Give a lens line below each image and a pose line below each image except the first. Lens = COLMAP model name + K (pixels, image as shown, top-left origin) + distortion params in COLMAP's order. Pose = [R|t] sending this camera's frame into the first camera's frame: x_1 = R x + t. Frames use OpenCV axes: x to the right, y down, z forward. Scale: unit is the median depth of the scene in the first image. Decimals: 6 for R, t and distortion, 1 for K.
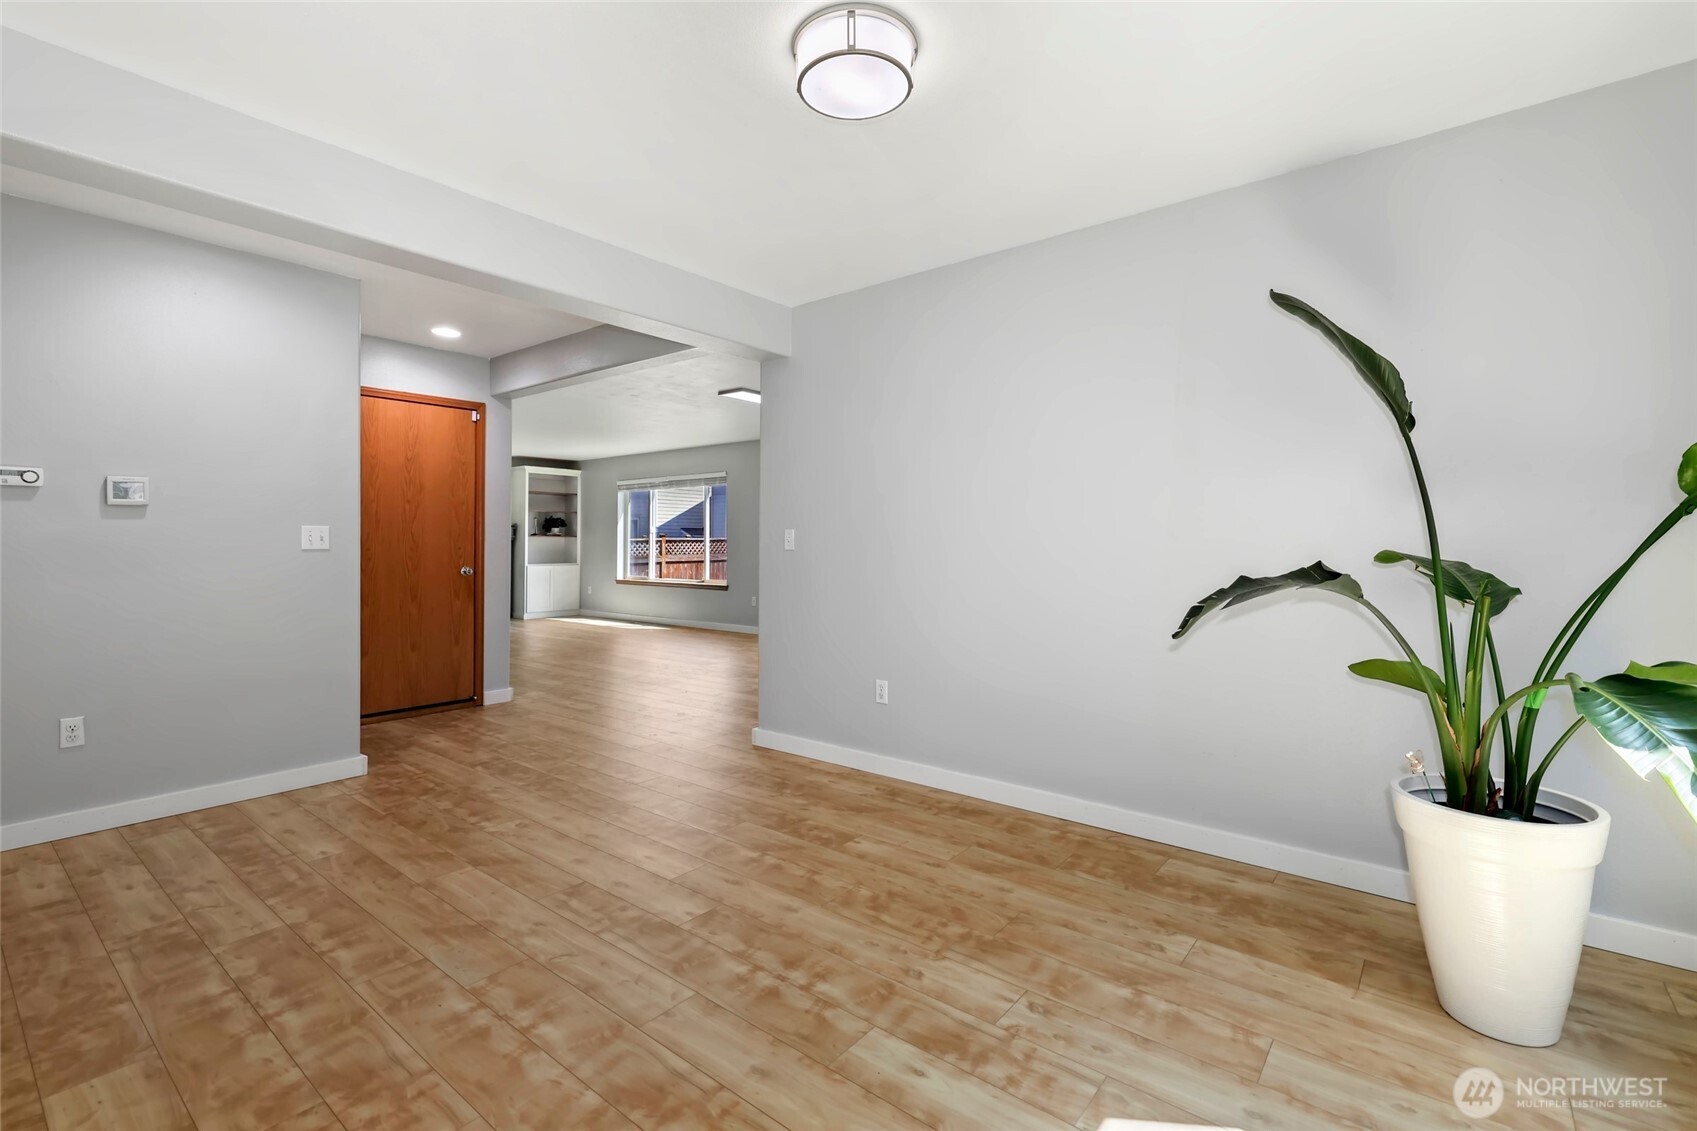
lens RADIAL K [[739.1, 0, 843.3], [0, 739.1, 546.2], [0, 0, 1]] dist [0.000720, -0.000024]
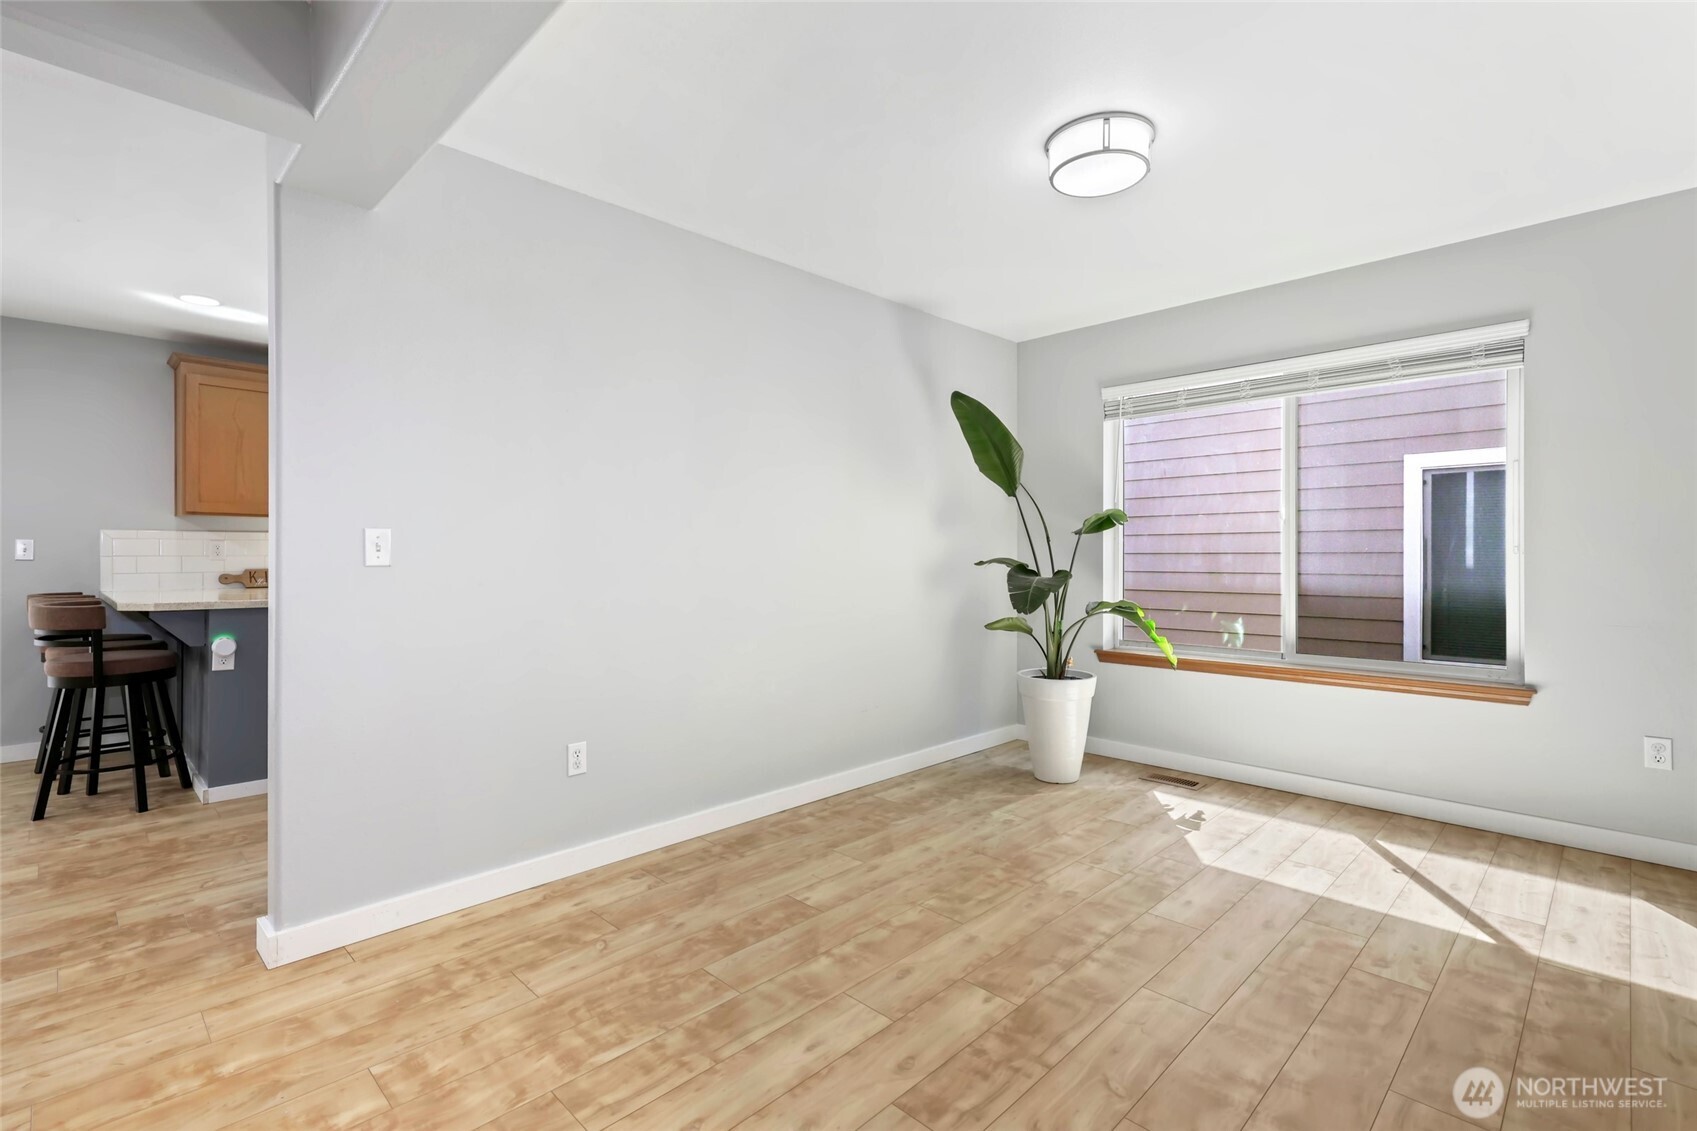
lens RADIAL K [[771.8, 0, 848.5], [0, 771.8, 565.5], [0, 0, 1]] dist [0.003782, 0.000634]
pose [[0.120268, -0.017209, 0.992592, -0.972277], [0.006453, 0.999842, 0.016552, -0.003105], [-0.992721, 0.004414, 0.120360, 0.947810]]
